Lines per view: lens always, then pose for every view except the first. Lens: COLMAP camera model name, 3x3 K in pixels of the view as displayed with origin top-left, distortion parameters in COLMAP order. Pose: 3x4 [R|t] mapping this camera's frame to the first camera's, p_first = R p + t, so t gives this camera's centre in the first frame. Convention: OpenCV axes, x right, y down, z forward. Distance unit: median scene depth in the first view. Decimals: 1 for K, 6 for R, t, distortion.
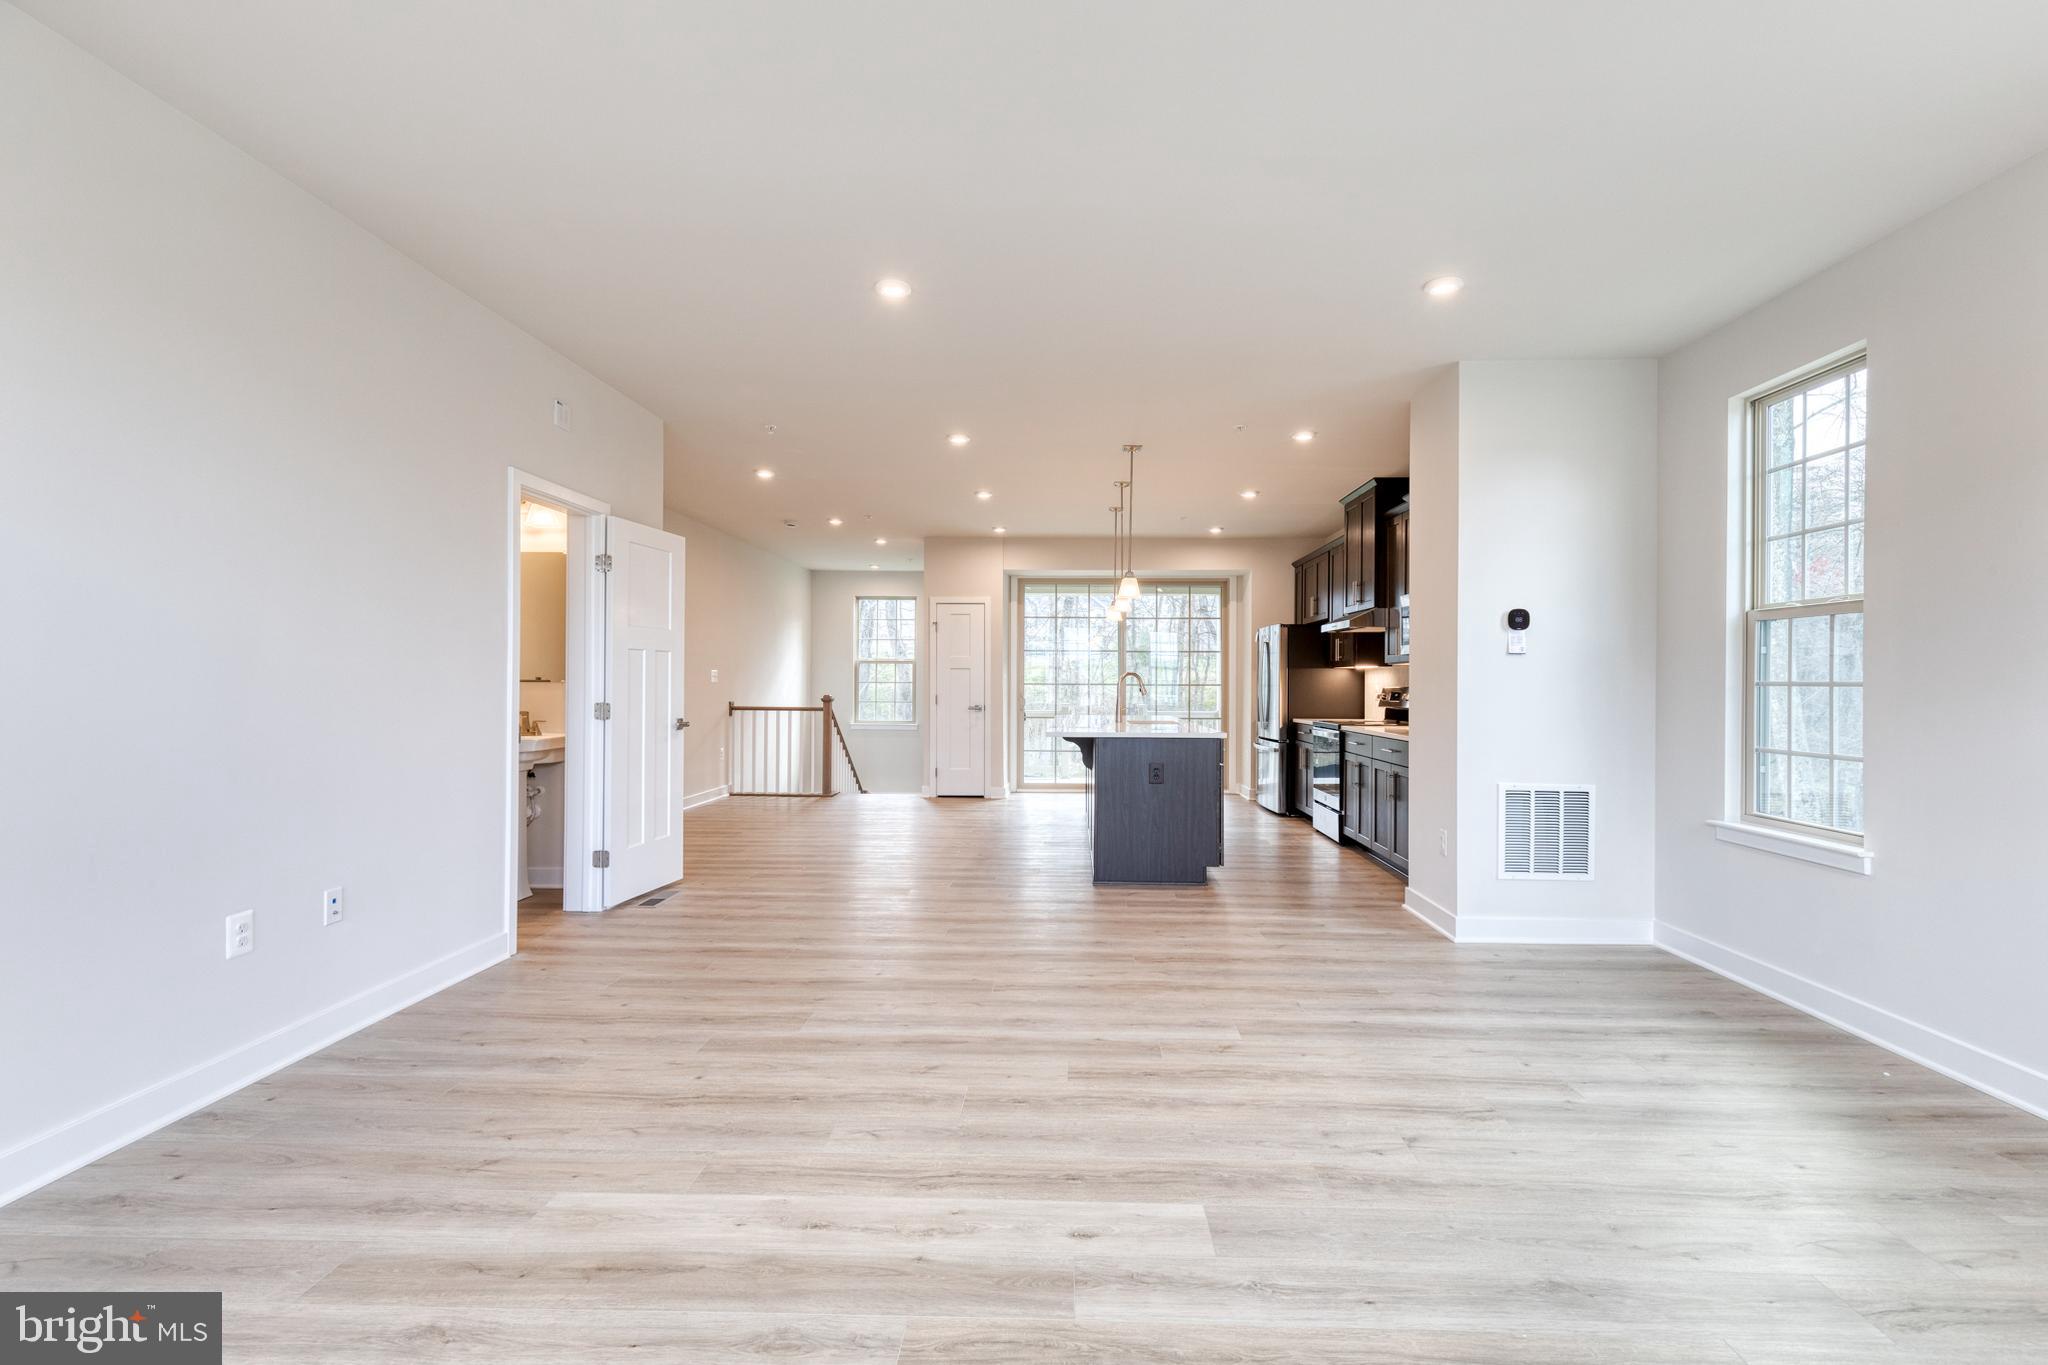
lens RADIAL K [[921.7, 0, 1056.8], [0, 921.7, 678.0], [0, 0, 1]] dist [0.010155, -0.000901]
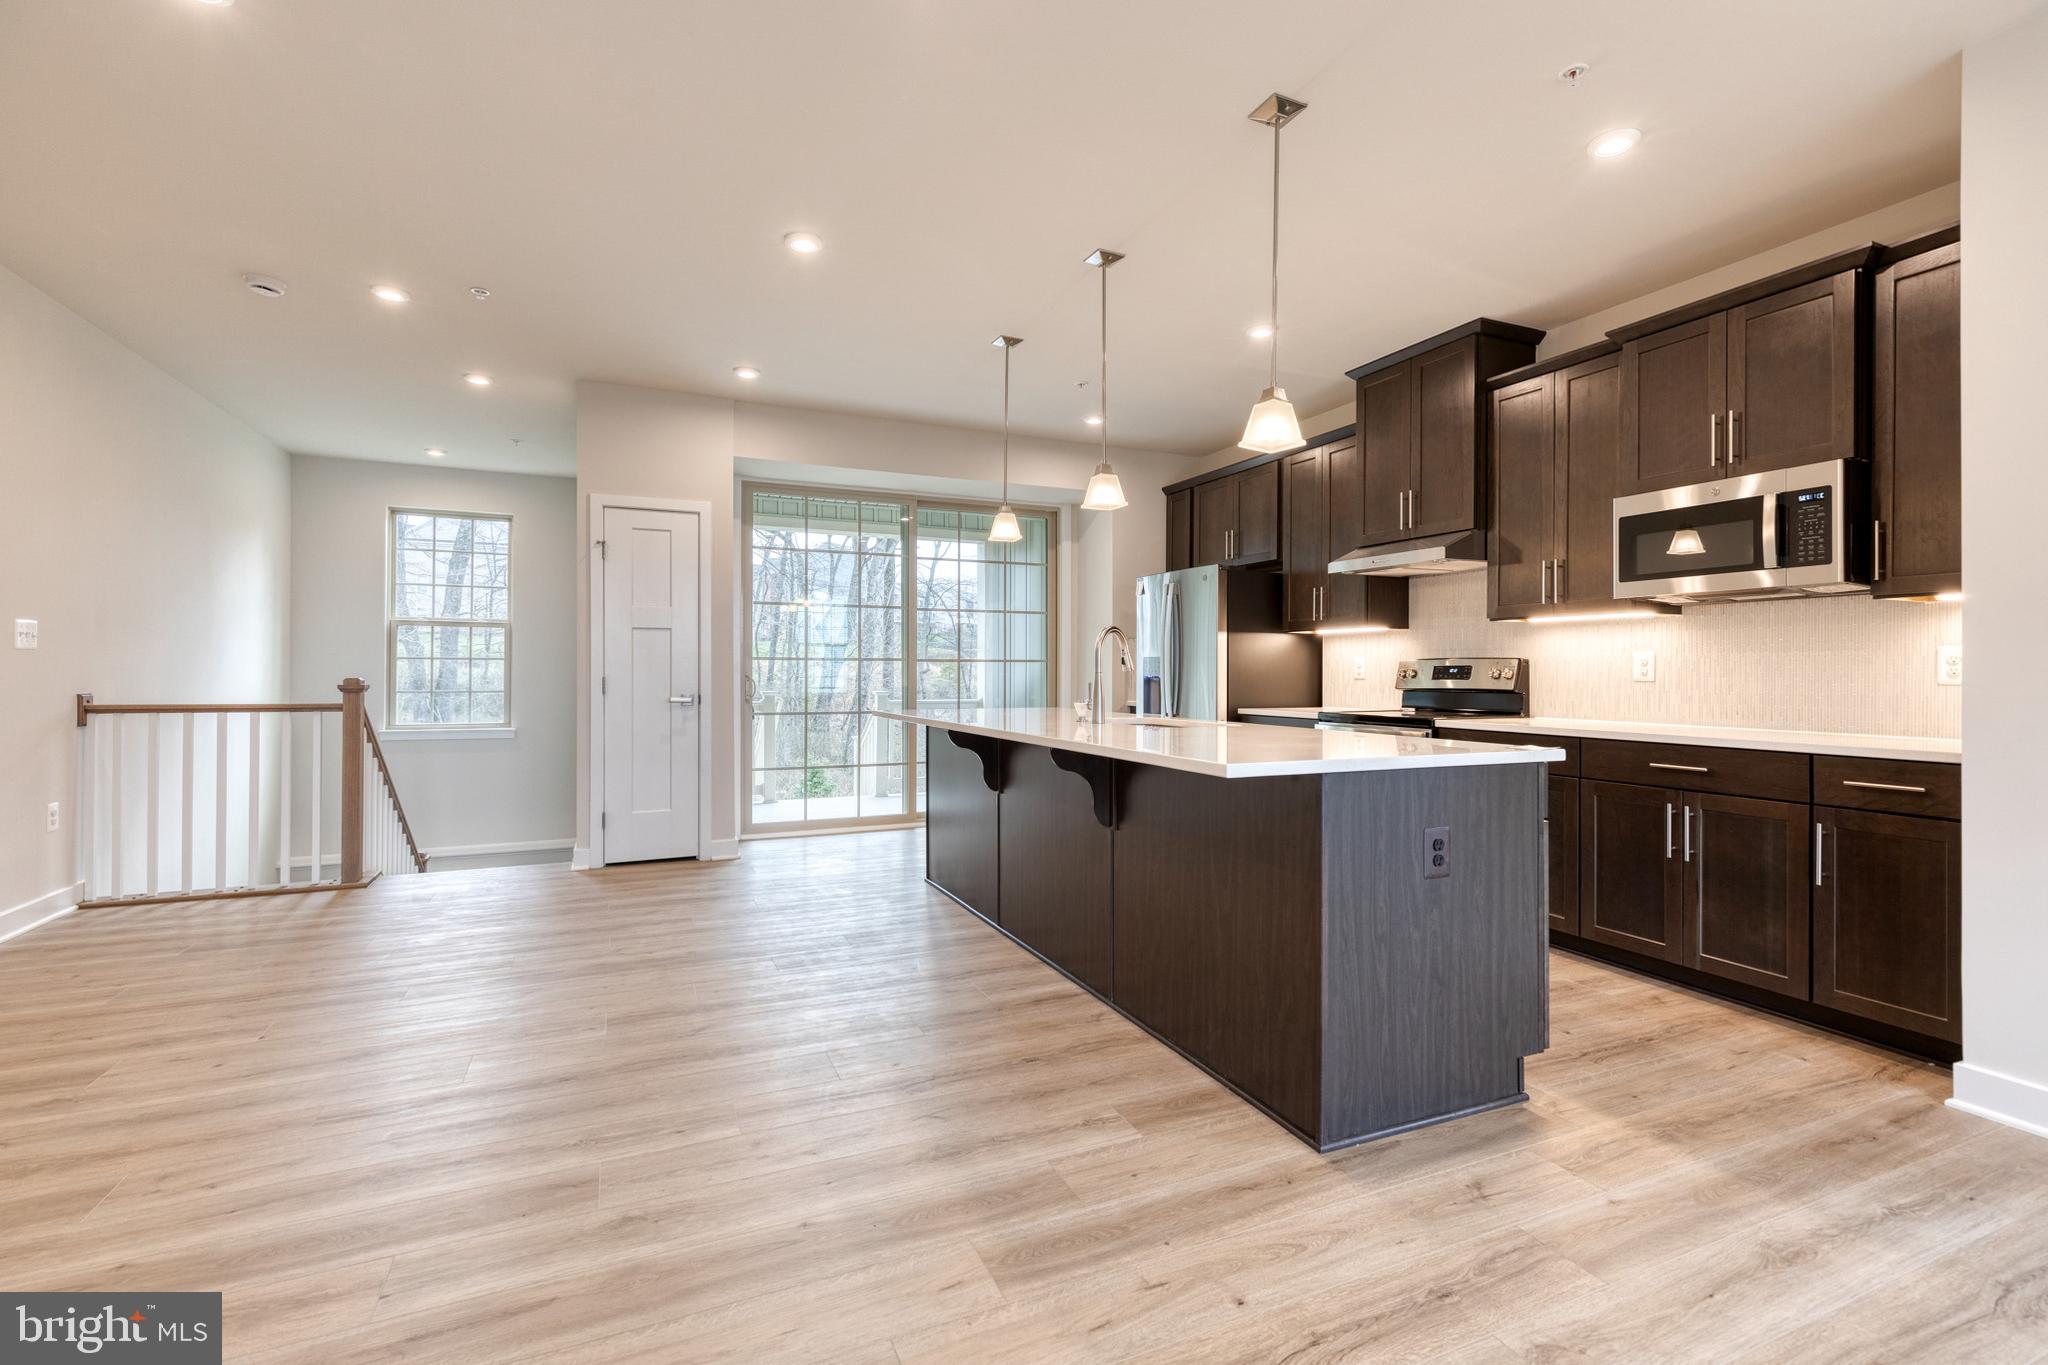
lens RADIAL K [[921.7, 0, 1048.9], [0, 921.7, 670.0], [0, 0, 1]] dist [0.010155, -0.000901]
pose [[0.900628, -0.001816, 0.434588, -0.197231], [-0.000734, 0.999983, 0.005700, 0.016392], [-0.434591, -0.005453, 0.900611, 0.602482]]
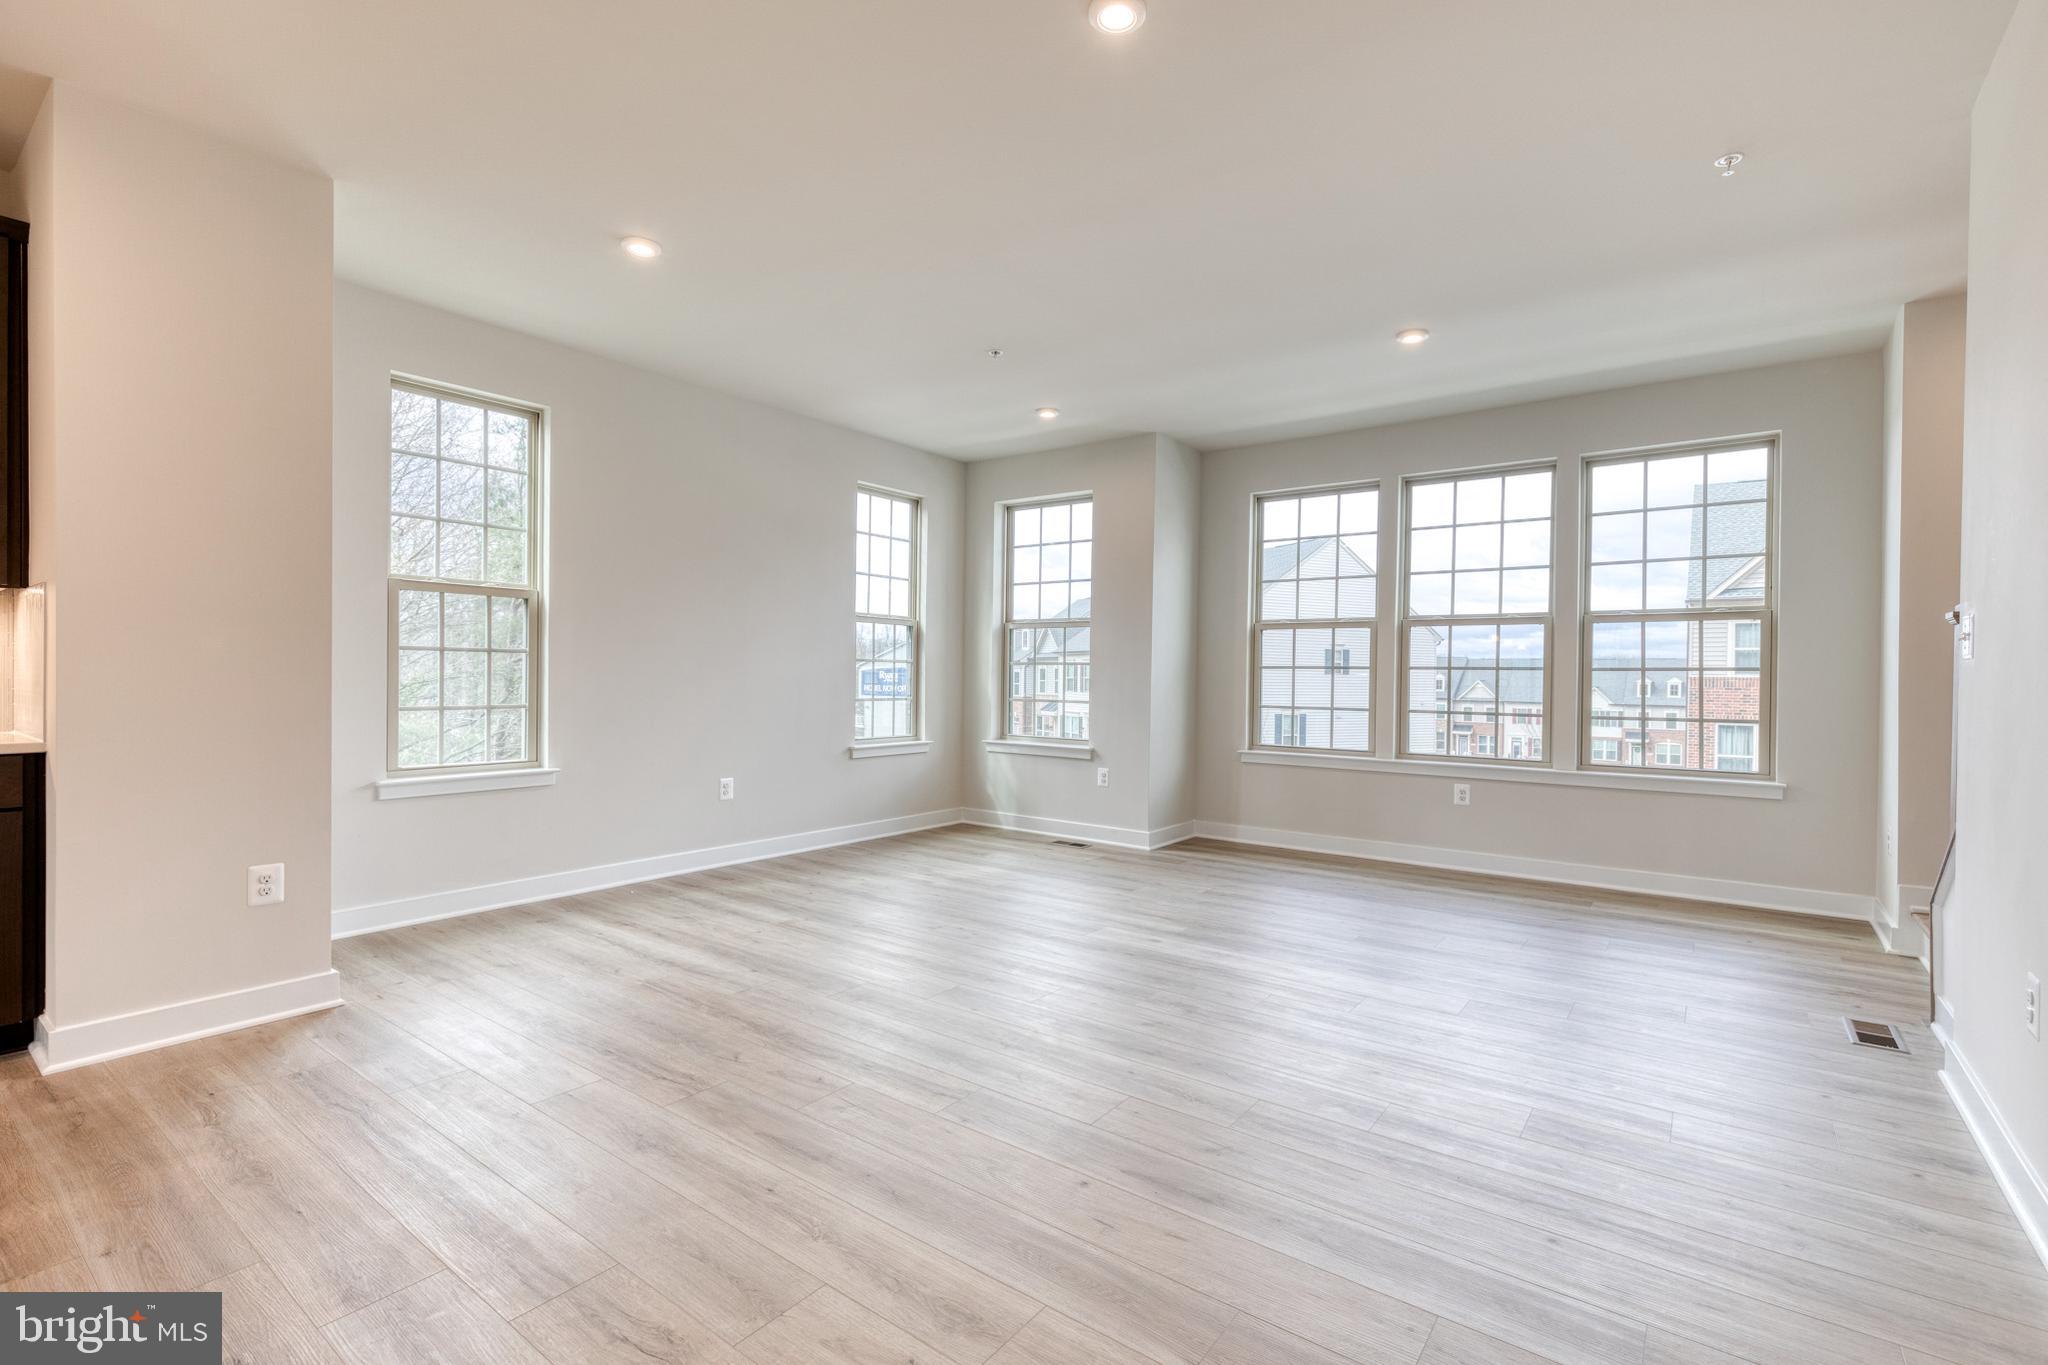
lens RADIAL K [[921.7, 0, 1034.4], [0, 921.7, 672.7], [0, 0, 1]] dist [0.010155, -0.000901]
pose [[-0.810217, -0.012264, 0.586001, -0.282690], [-0.017924, 0.999832, -0.003858, 0.015333], [-0.585856, -0.013629, -0.810301, 0.856091]]
